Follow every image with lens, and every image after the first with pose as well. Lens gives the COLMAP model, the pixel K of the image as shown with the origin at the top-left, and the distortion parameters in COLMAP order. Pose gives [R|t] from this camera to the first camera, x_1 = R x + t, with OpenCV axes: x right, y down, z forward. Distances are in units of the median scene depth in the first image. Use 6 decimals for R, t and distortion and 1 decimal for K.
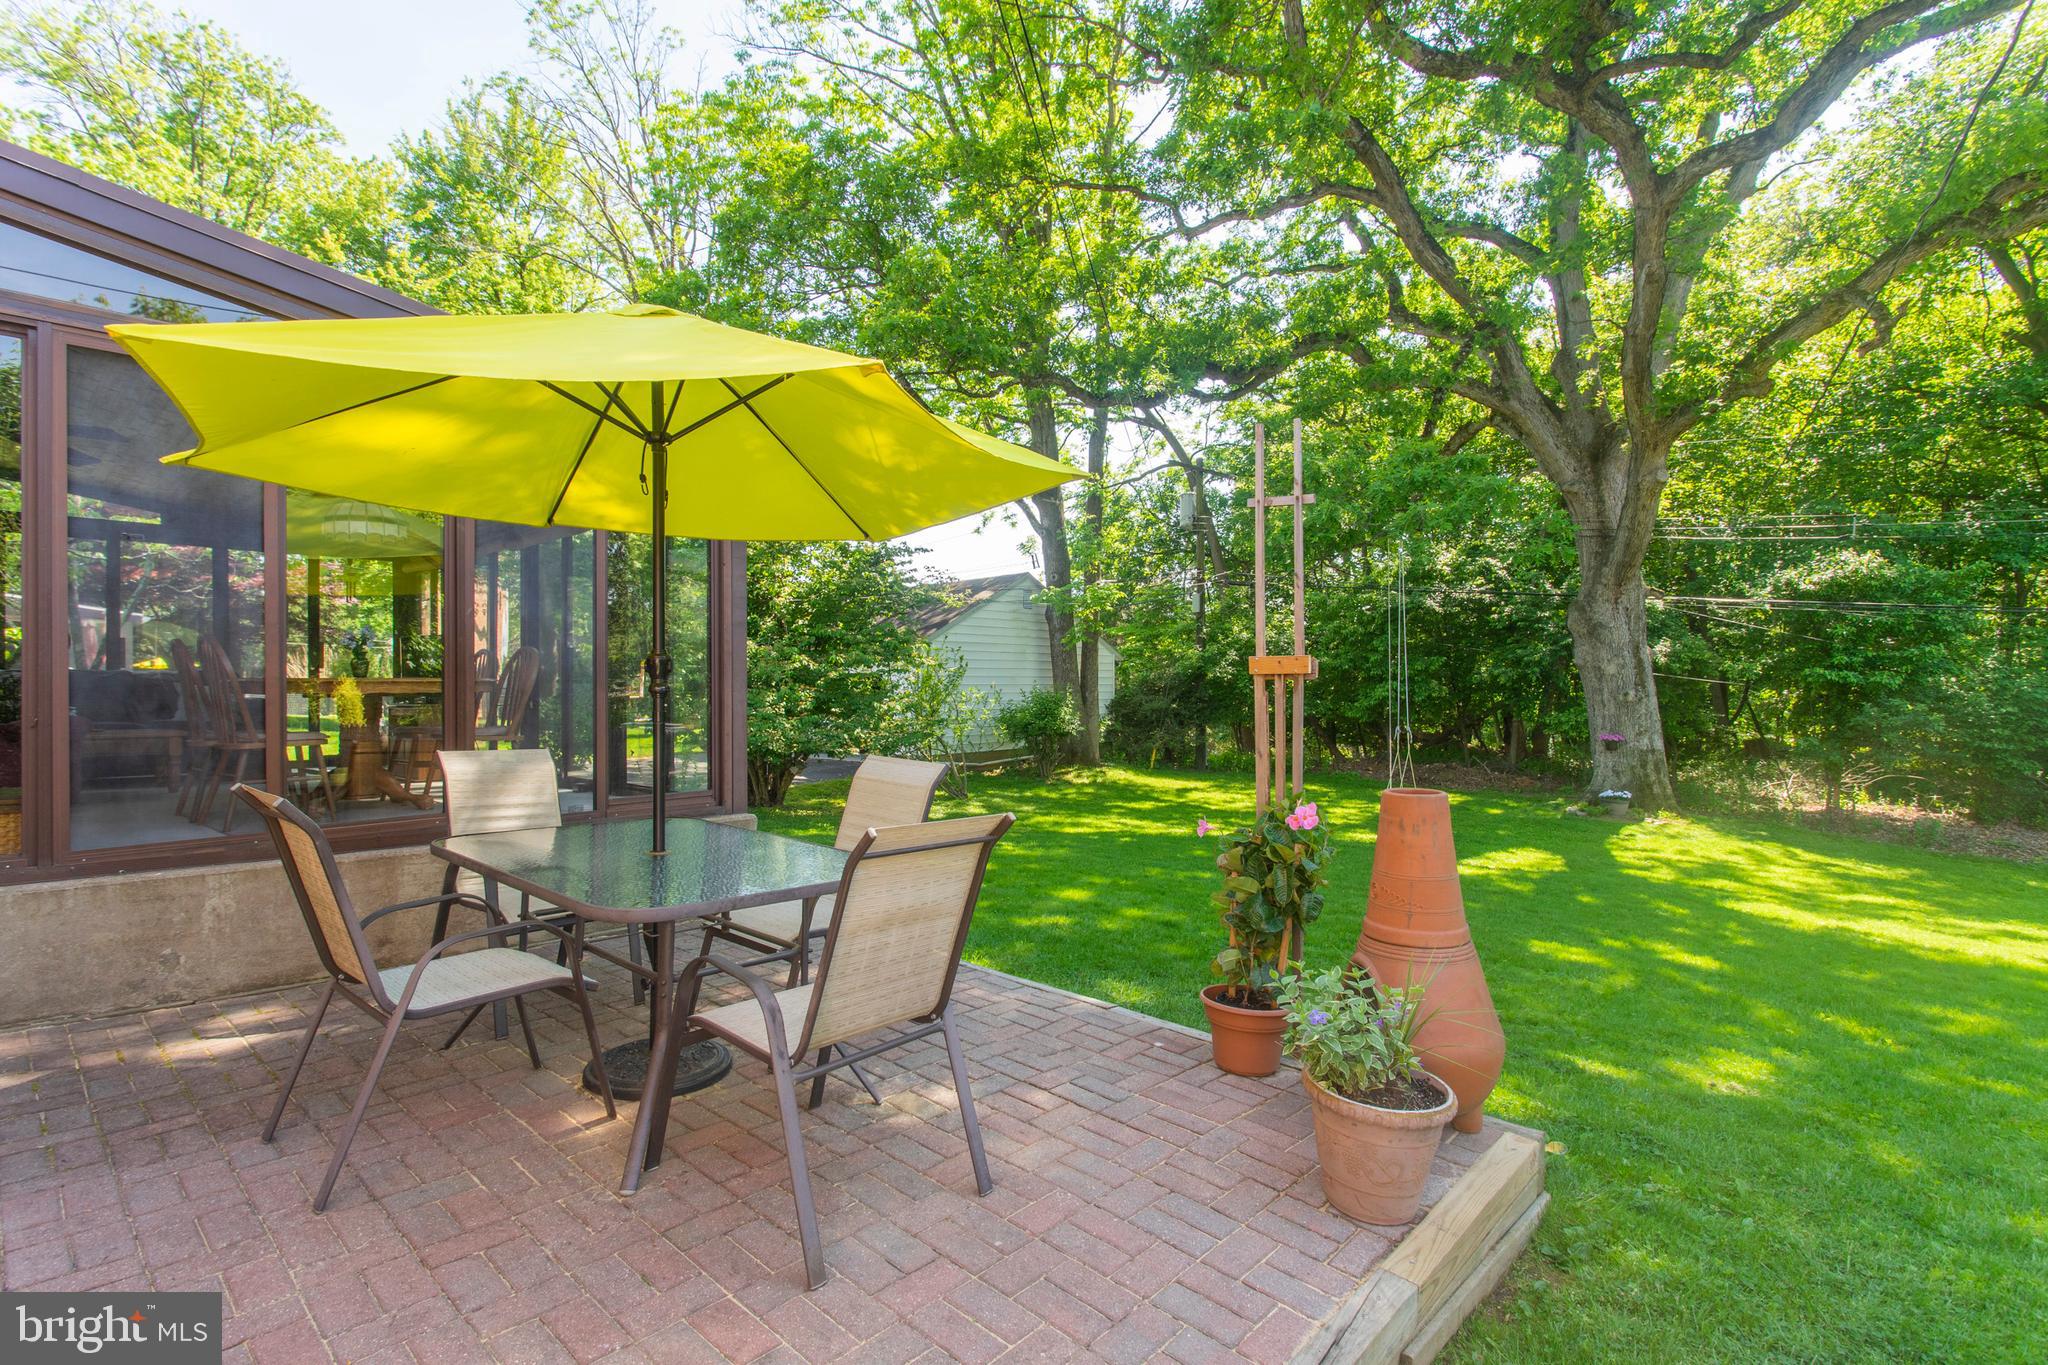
lens RADIAL K [[962.7, 0, 1020.1], [0, 962.7, 680.7], [0, 0, 1]] dist [-0.005948, 0.002485]
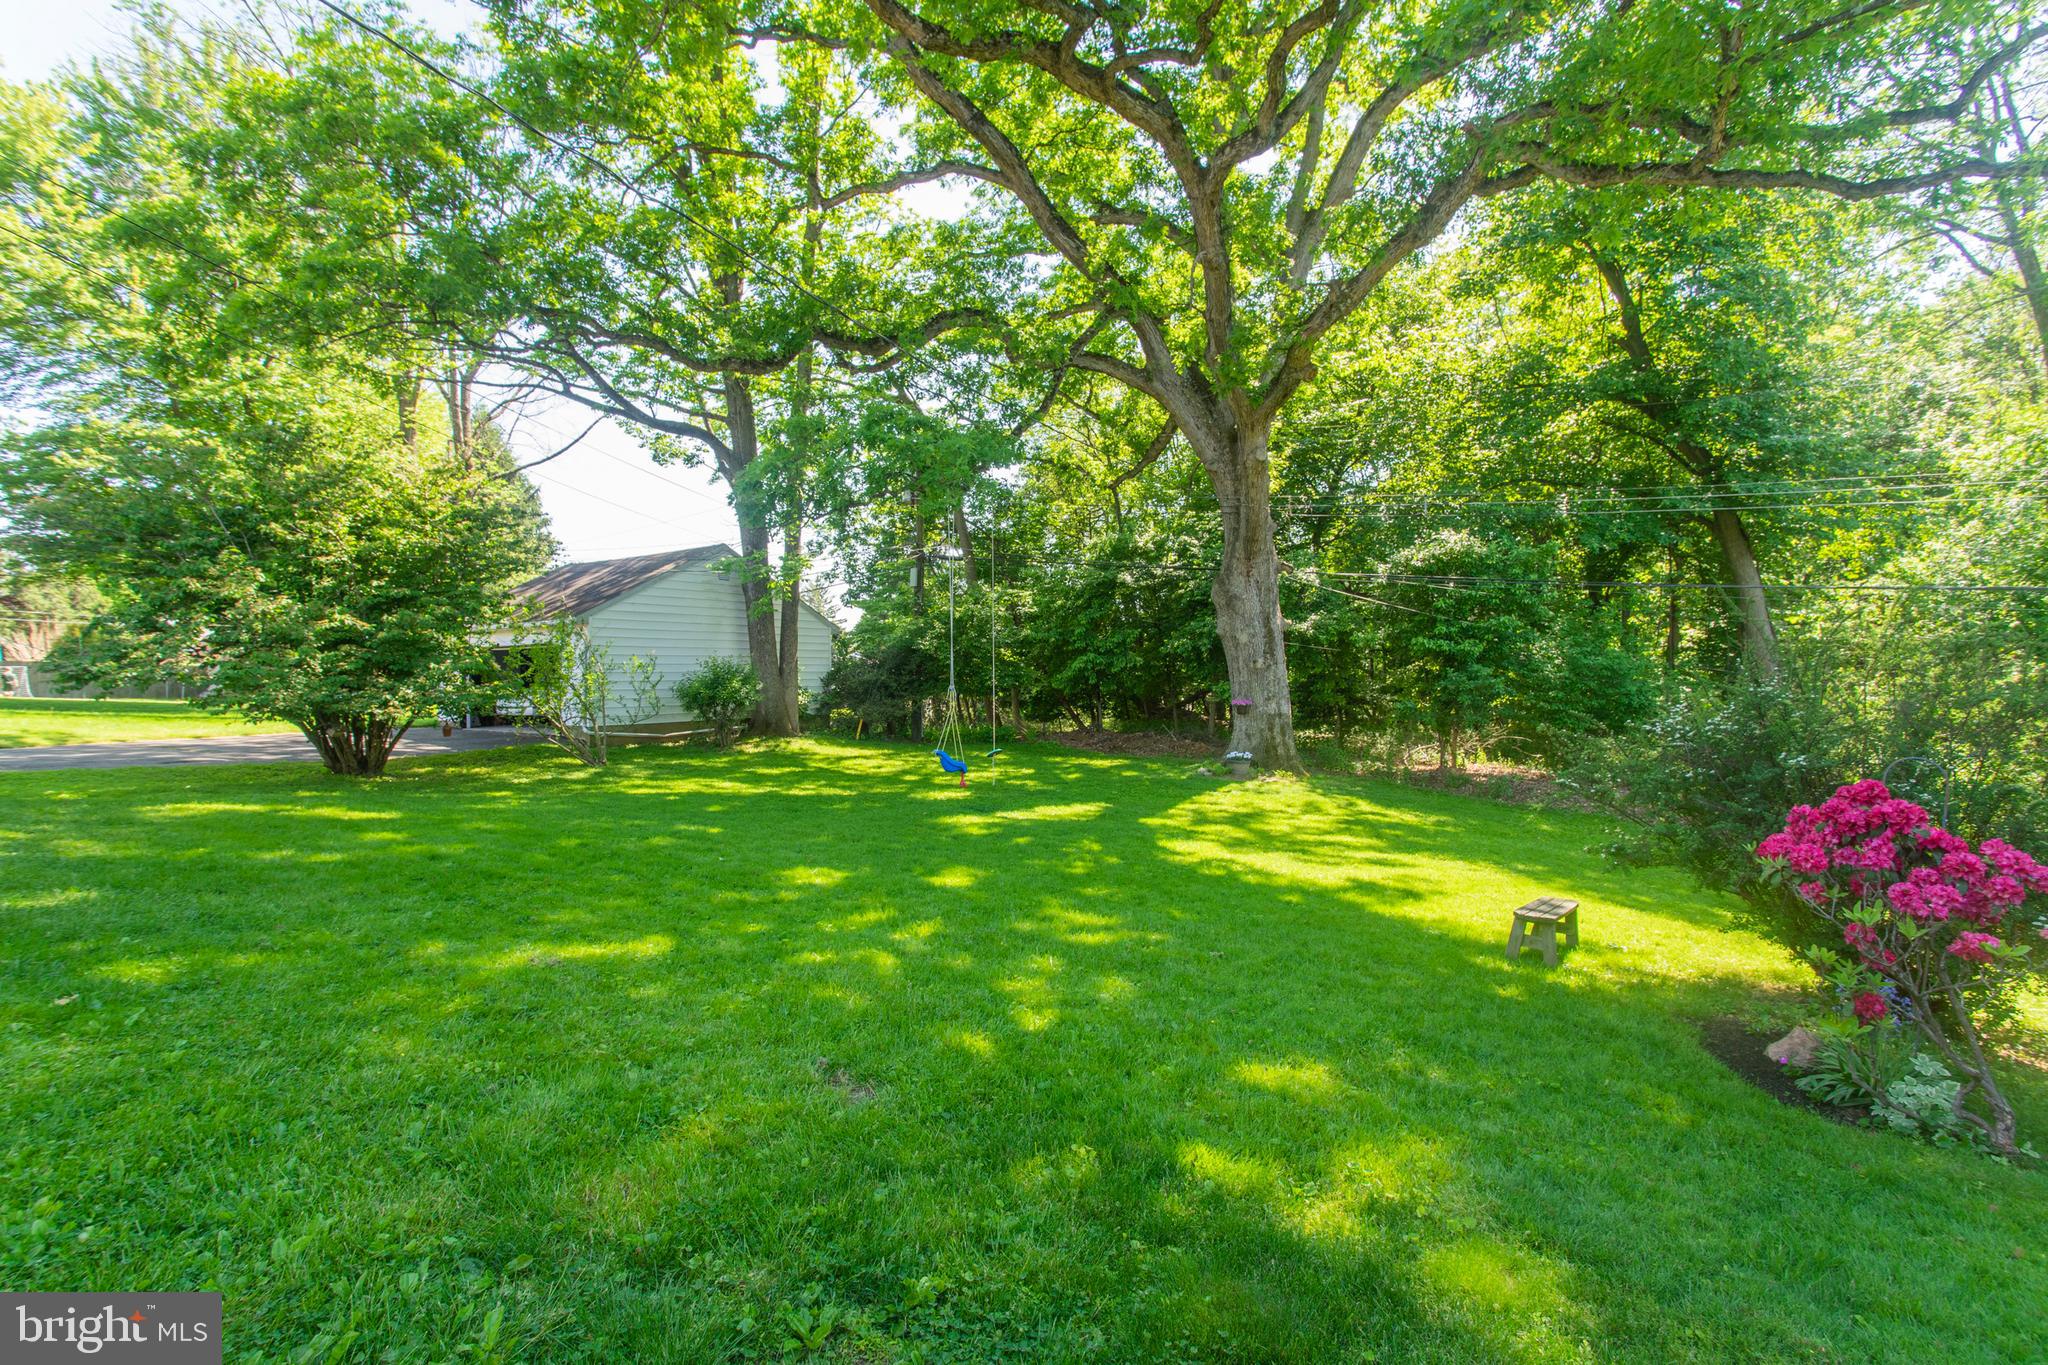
lens RADIAL K [[962.7, 0, 1024.0], [0, 962.7, 683.2], [0, 0, 1]] dist [-0.005948, 0.002485]
pose [[0.994001, -0.002616, 0.109343, 0.254197], [0.001027, 0.999893, 0.014587, 0.021341], [-0.109369, -0.014387, 0.993897, -0.030913]]
